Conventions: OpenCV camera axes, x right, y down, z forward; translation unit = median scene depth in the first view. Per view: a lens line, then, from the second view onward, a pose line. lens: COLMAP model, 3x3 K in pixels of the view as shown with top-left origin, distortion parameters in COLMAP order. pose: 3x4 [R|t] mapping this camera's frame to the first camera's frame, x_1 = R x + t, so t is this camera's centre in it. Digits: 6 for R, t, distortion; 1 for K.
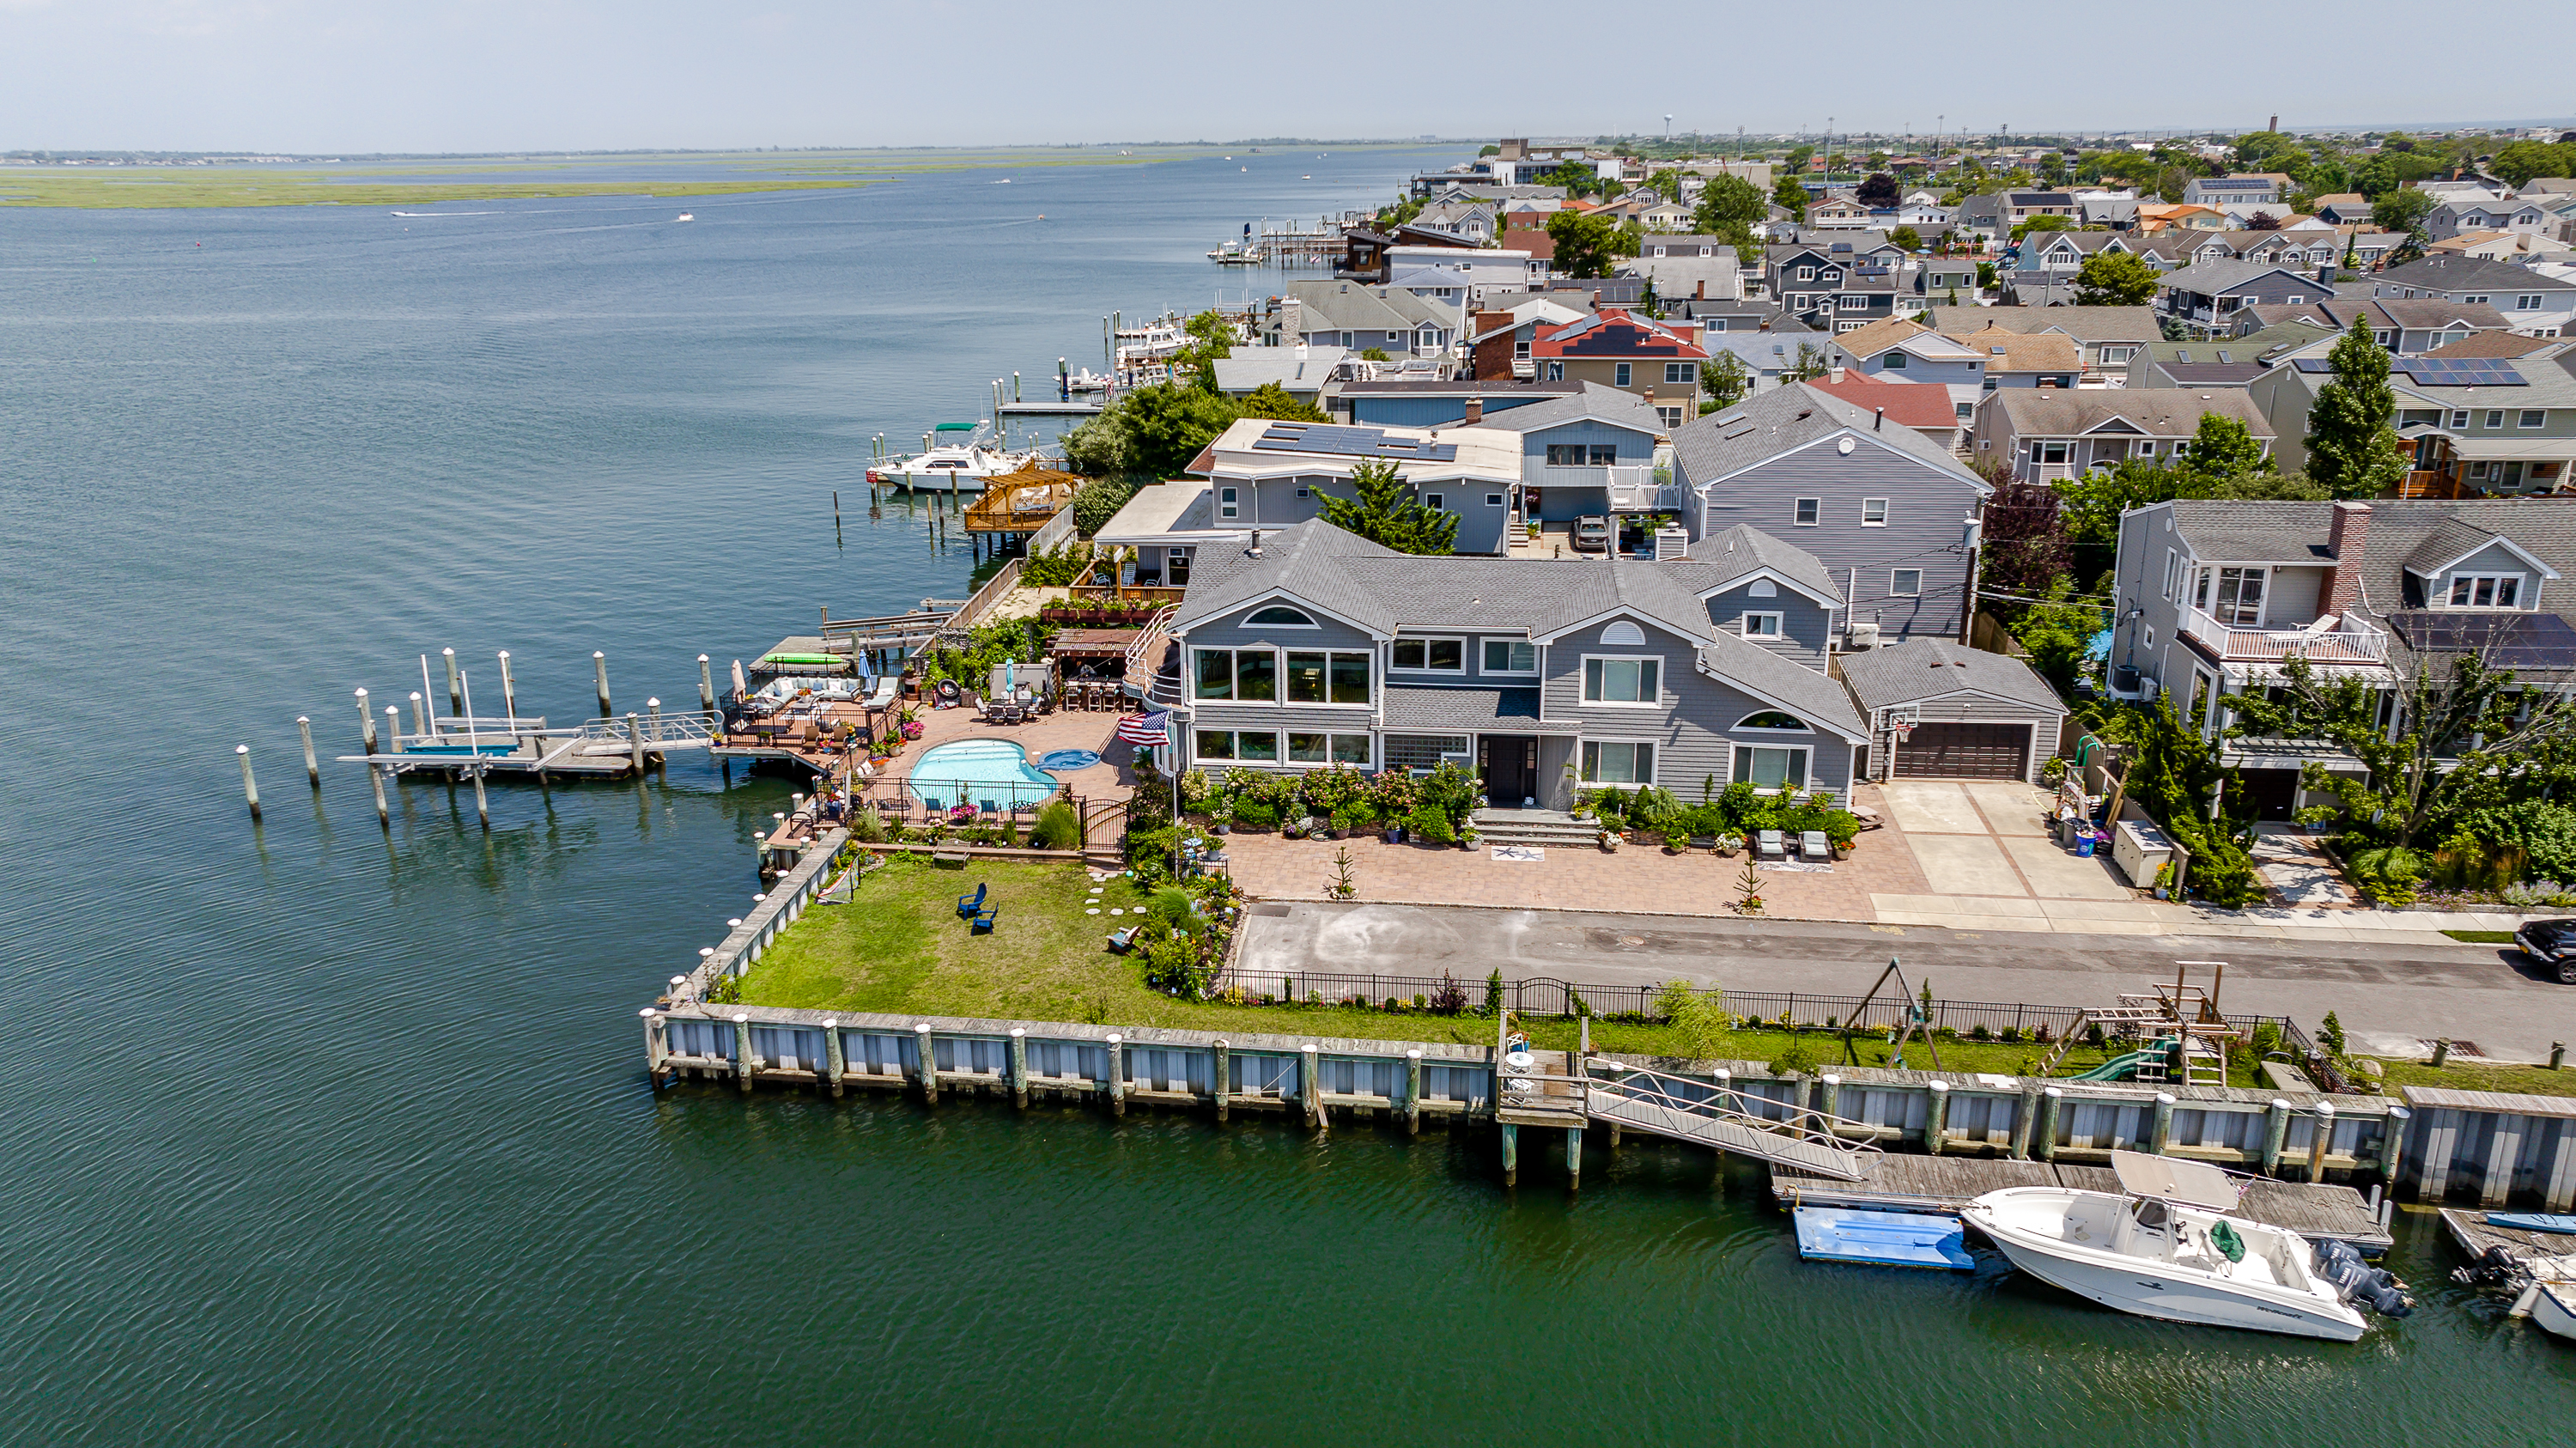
lens RADIAL K [[1814.0, 0, 1279.4], [0, 1814.0, 728.8], [0, 0, 1]] dist [-0.025352, 0.043772]
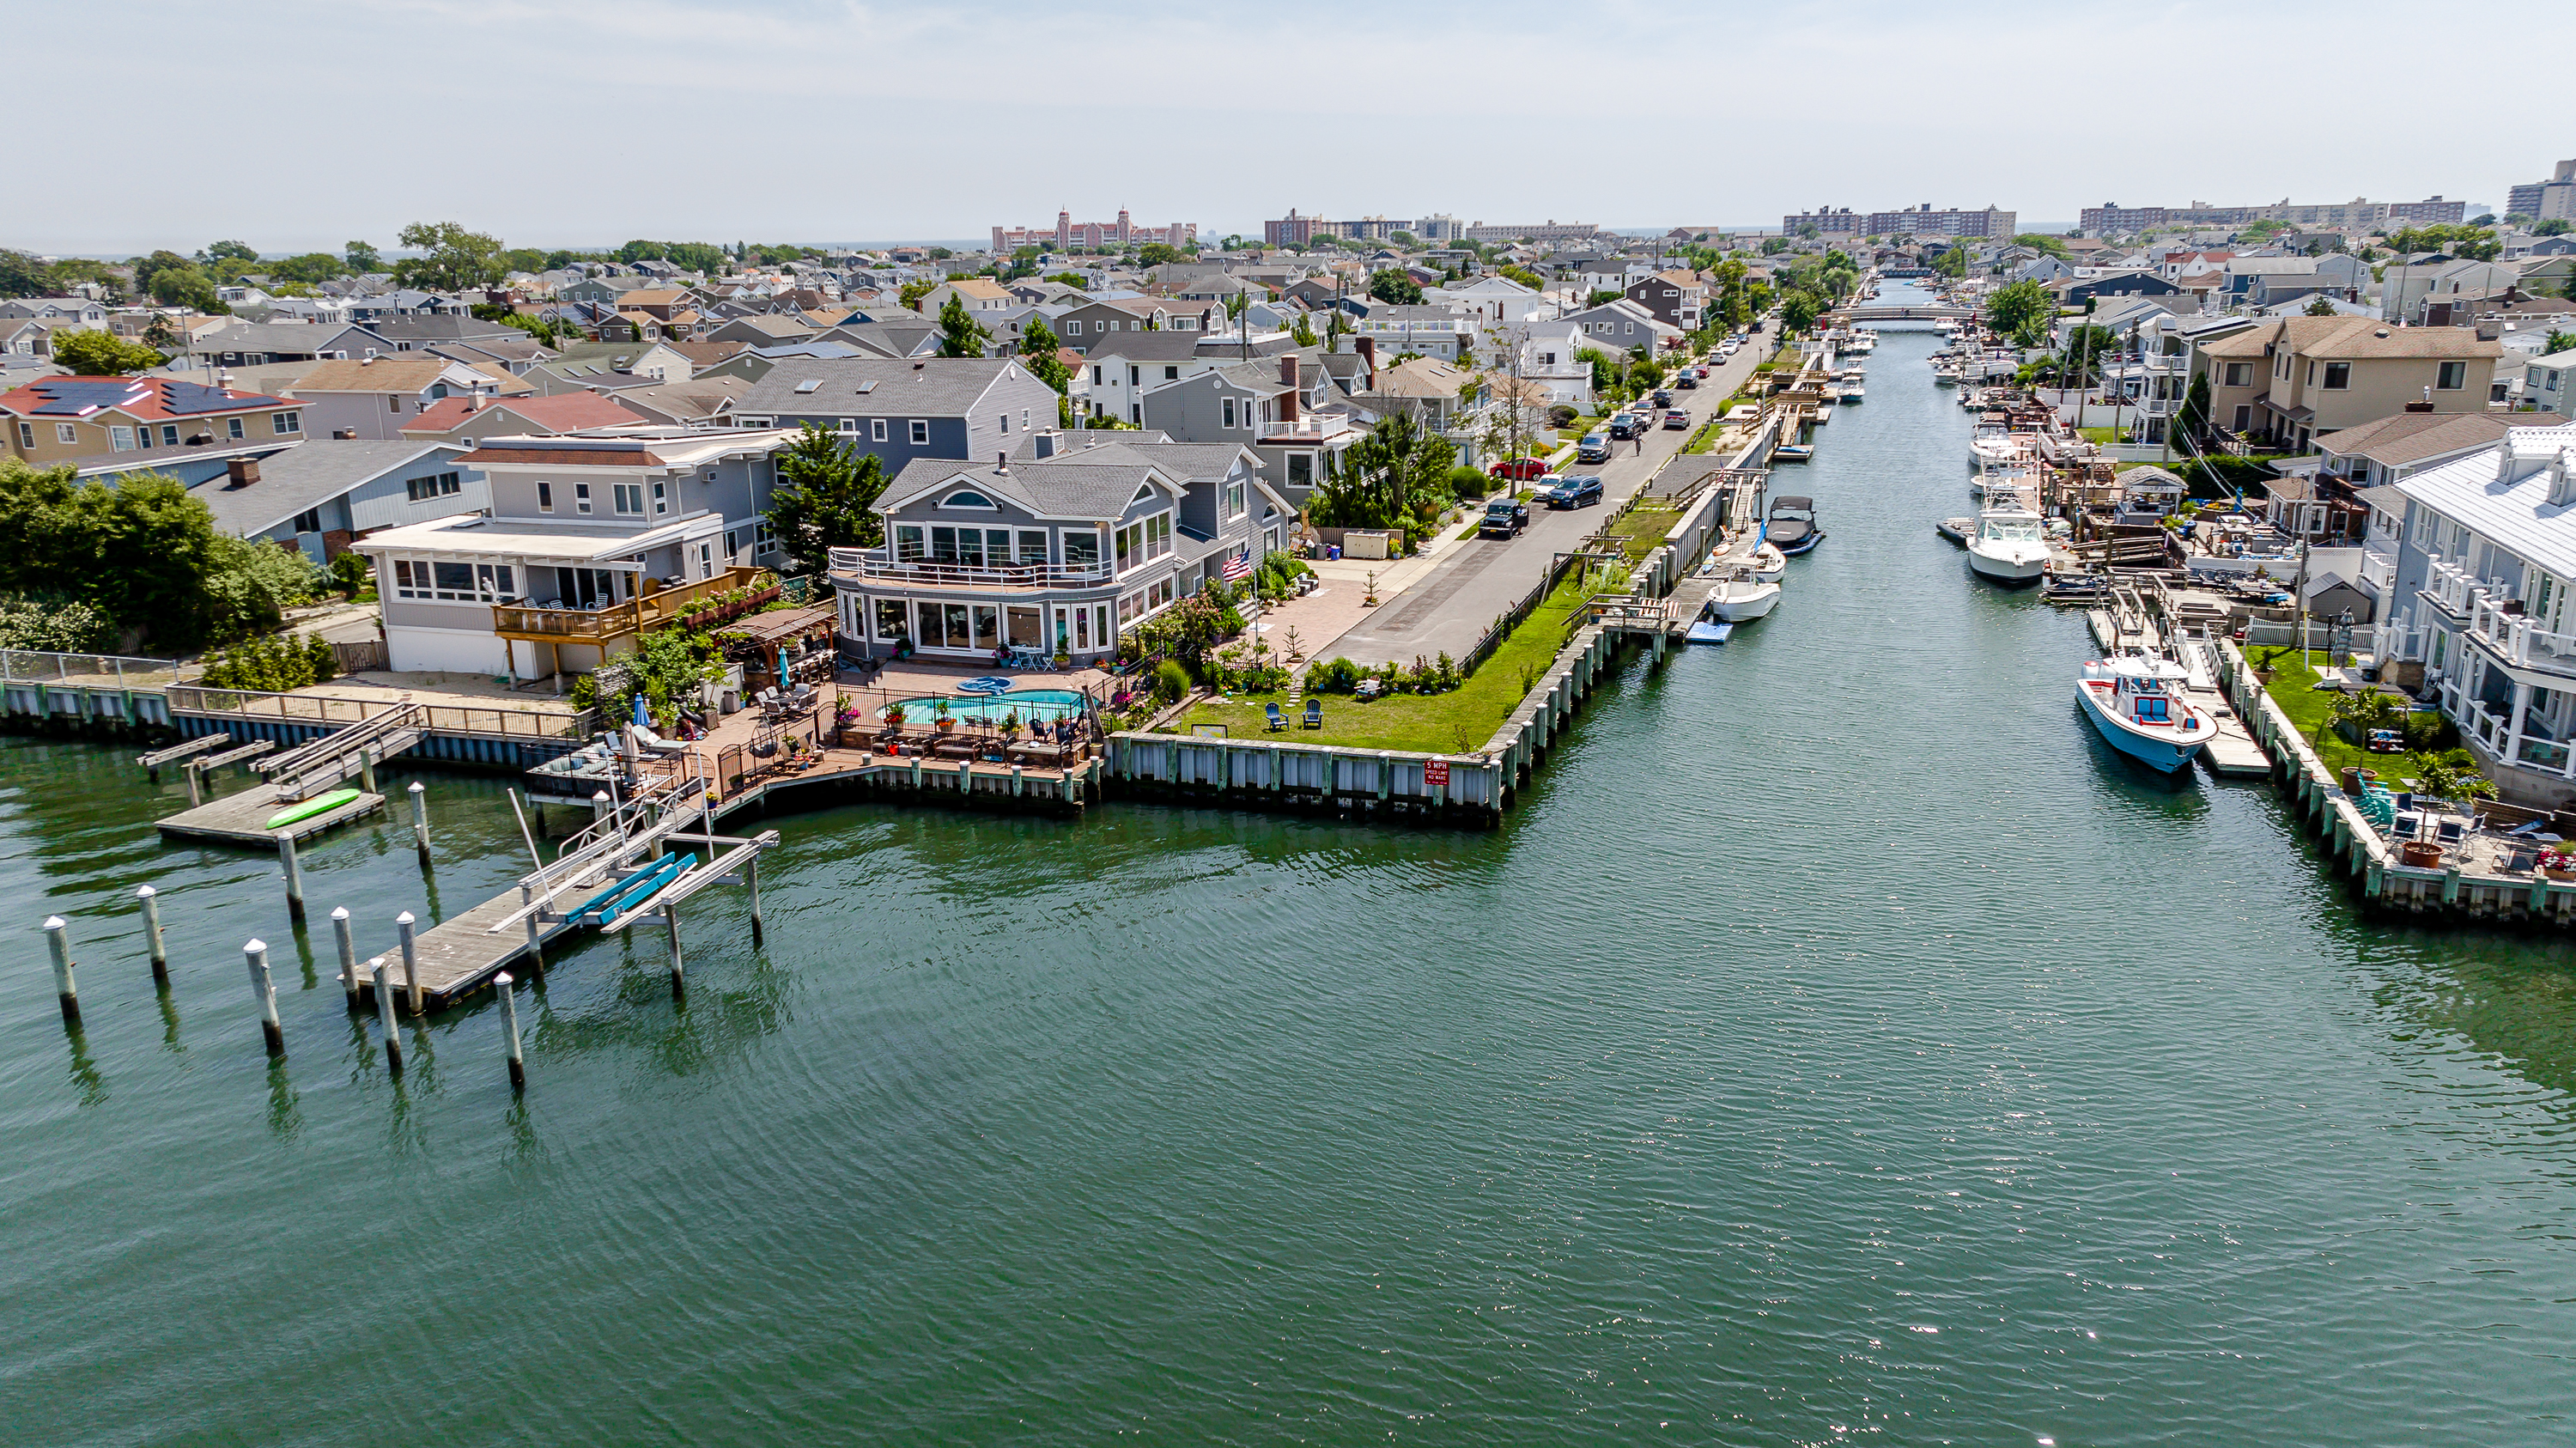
lens RADIAL K [[1814.0, 0, 1279.4], [0, 1814.0, 728.8], [0, 0, 1]] dist [-0.025352, 0.043772]
pose [[0.190245, -0.249012, 0.949631, -1.214091], [0.318156, 0.930732, 0.180318, -0.105847], [-0.928754, 0.267826, 0.256292, 0.640741]]
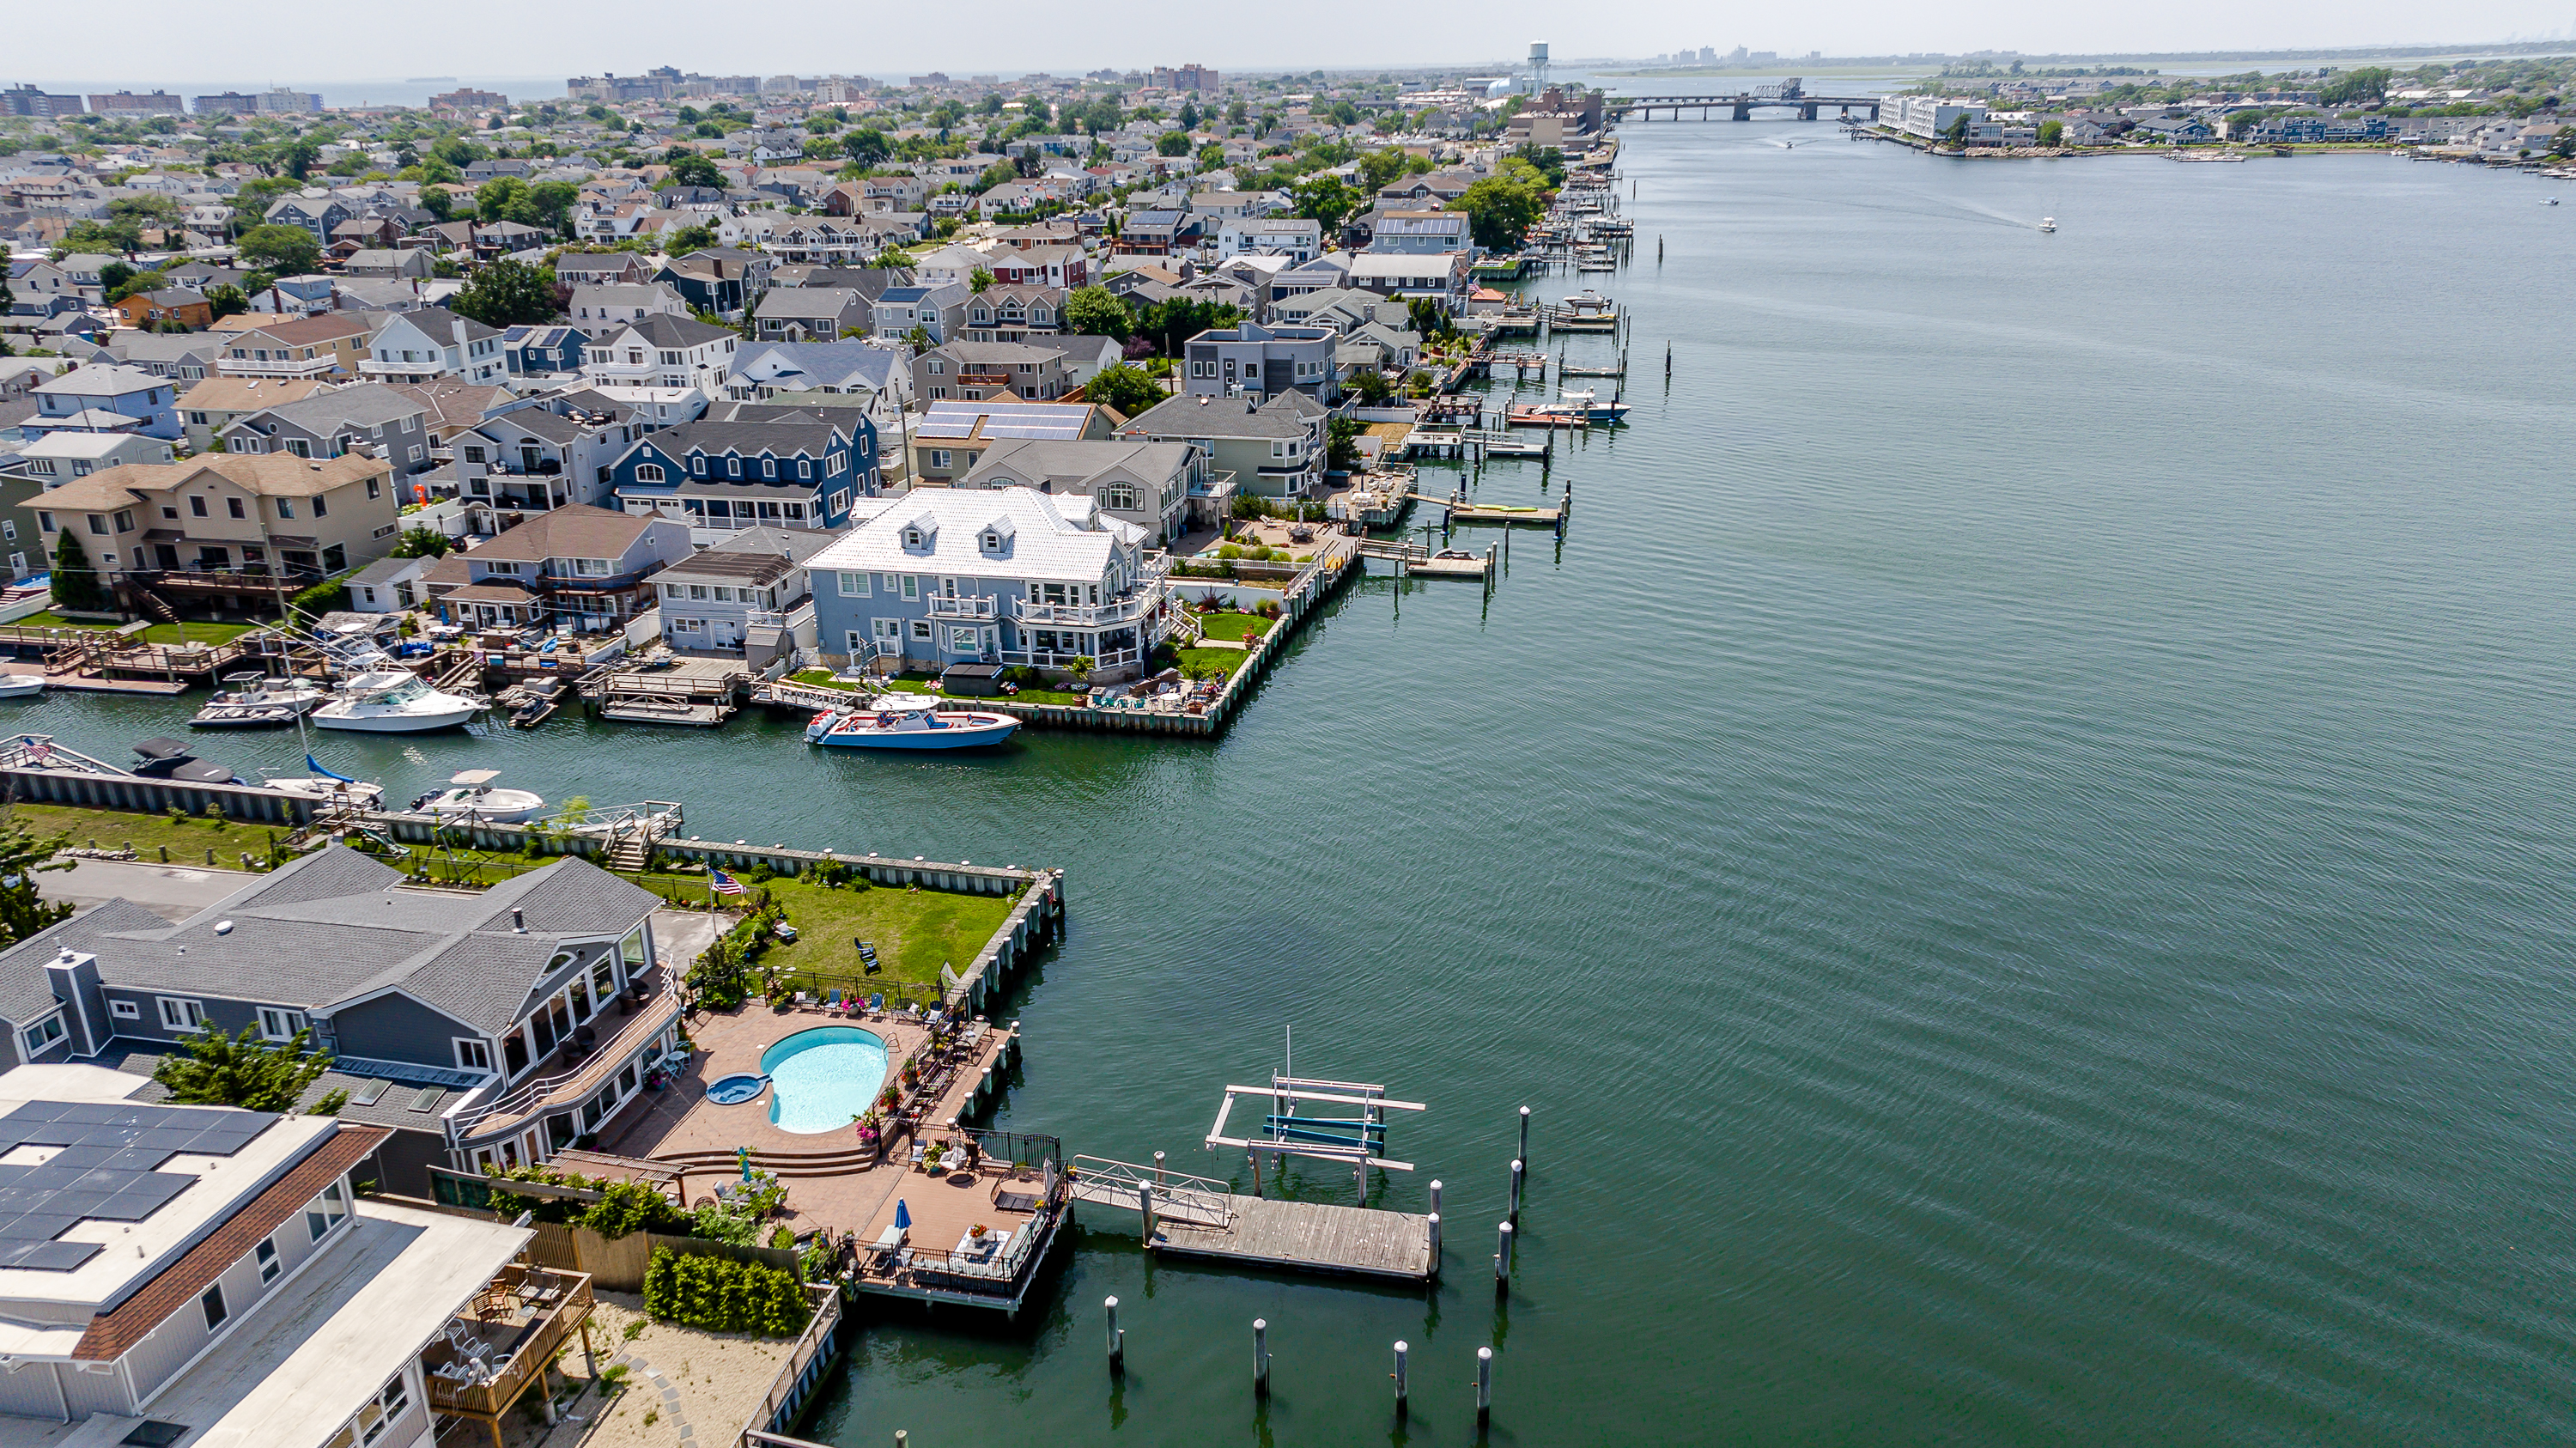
lens RADIAL K [[1814.0, 0, 1279.4], [0, 1814.0, 728.8], [0, 0, 1]] dist [-0.025352, 0.043772]
pose [[-0.995360, -0.004445, 0.096120, -0.597957], [0.056278, 0.783362, 0.619012, -0.882252], [-0.078048, 0.621549, -0.779477, 1.862480]]
